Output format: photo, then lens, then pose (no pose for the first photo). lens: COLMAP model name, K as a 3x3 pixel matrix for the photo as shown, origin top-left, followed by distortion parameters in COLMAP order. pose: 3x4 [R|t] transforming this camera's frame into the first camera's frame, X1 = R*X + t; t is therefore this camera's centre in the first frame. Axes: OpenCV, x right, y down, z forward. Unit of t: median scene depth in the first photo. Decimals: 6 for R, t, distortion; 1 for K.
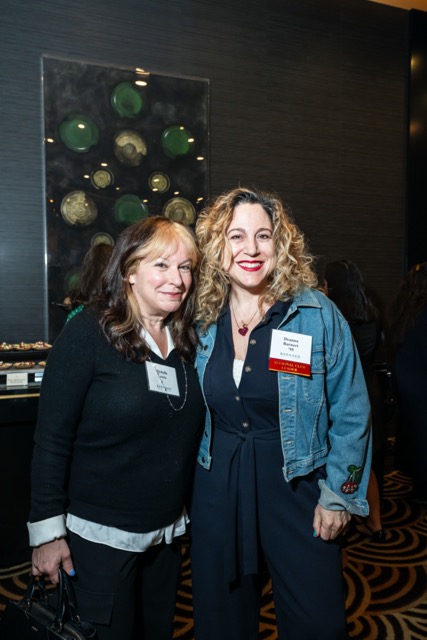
lens RADIAL K [[552.7, 0, 215.3], [0, 552.7, 312.6], [0, 0, 1]] dist [0.007083, -0.001816]
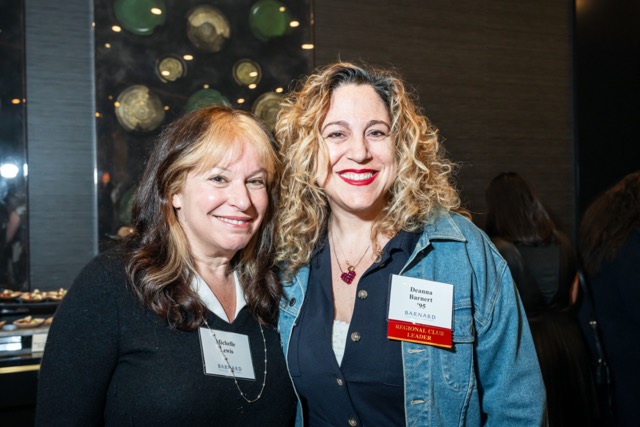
lens RADIAL K [[689.4, 0, 333.6], [0, 689.4, 215.9], [0, 0, 1]] dist [-0.006705, 0.016616]
pose [[0.999875, -0.015480, 0.003123, 0.029757], [0.015585, 0.999198, -0.036882, -0.008965], [-0.002549, 0.036926, 0.999315, 0.169434]]
